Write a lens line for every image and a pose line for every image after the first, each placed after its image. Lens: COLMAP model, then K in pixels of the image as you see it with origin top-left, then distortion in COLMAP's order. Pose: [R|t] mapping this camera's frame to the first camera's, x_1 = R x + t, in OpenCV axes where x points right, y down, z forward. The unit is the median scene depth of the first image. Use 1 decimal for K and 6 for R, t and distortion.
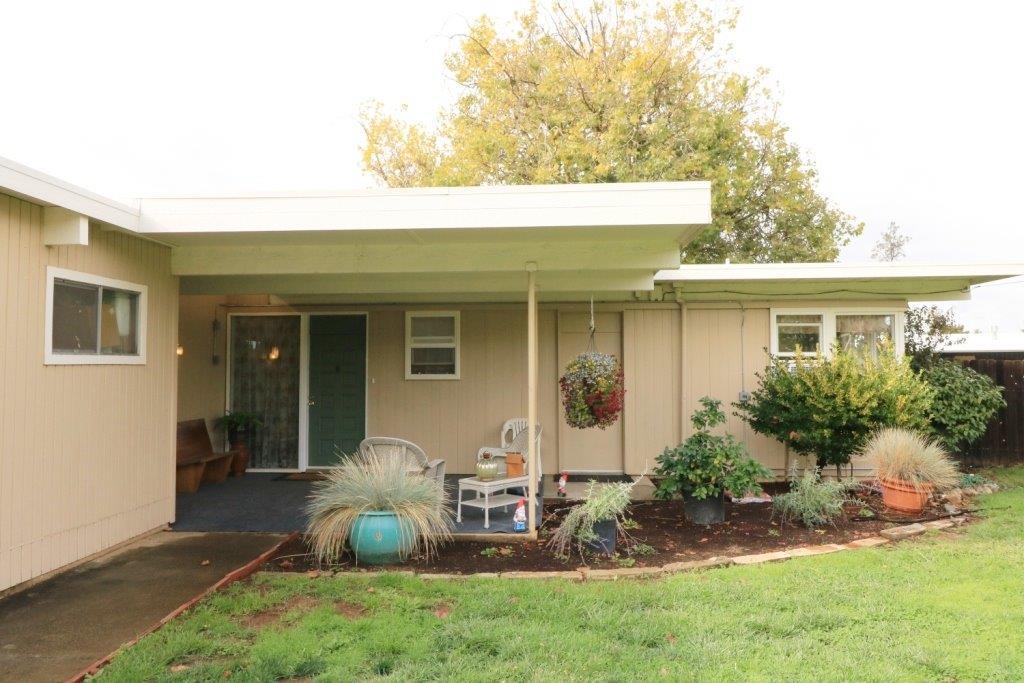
lens RADIAL K [[731.2, 0, 512.0], [0, 731.2, 341.5], [0, 0, 1]] dist [-0.002641, 0.000148]
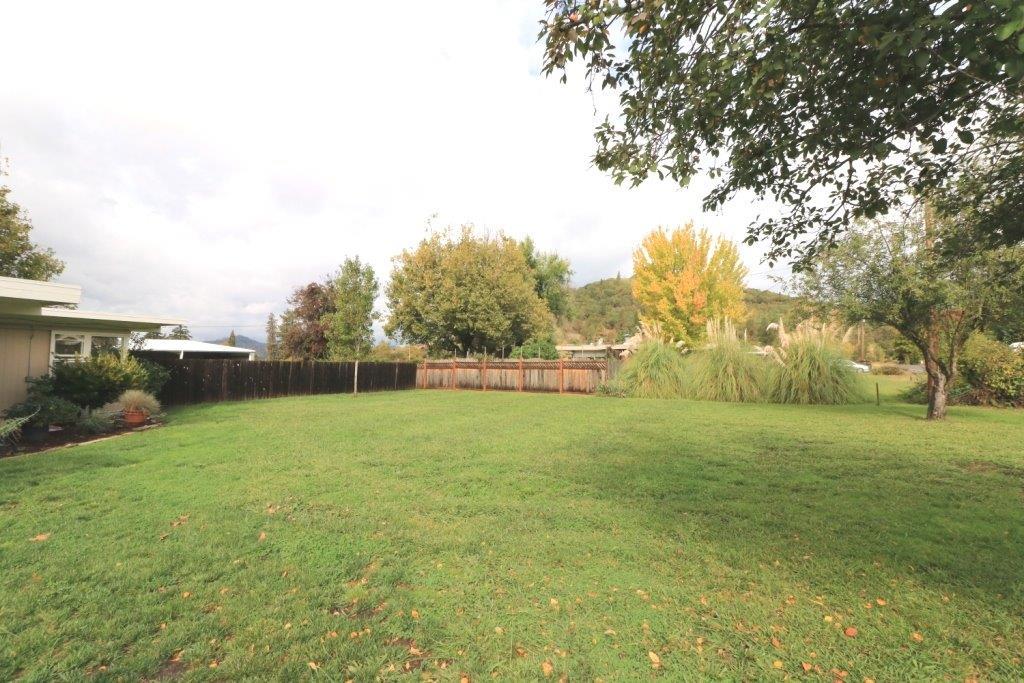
lens RADIAL K [[469.4, 0, 499.4], [0, 469.4, 344.2], [0, 0, 1]] dist [-0.000255, -0.000072]
pose [[0.311265, 0.036284, 0.949630, -0.428036], [-0.038286, 0.998938, -0.025618, -0.024619], [-0.949552, -0.028384, 0.312323, -0.456588]]
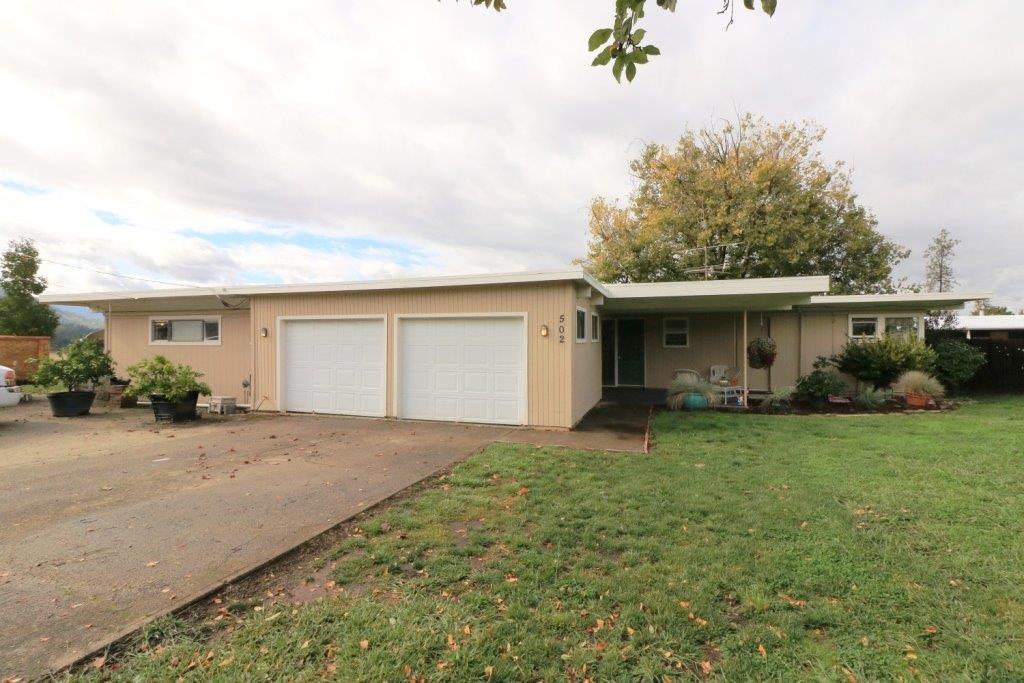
lens RADIAL K [[472.7, 0, 512.0], [0, 472.7, 341.5], [0, 0, 1]] dist [-0.000491, -0.000244]
pose [[0.966596, 0.001160, -0.256302, -0.236687], [0.008958, 0.999226, 0.038305, -0.029339], [0.256148, -0.039321, 0.965837, -0.570010]]
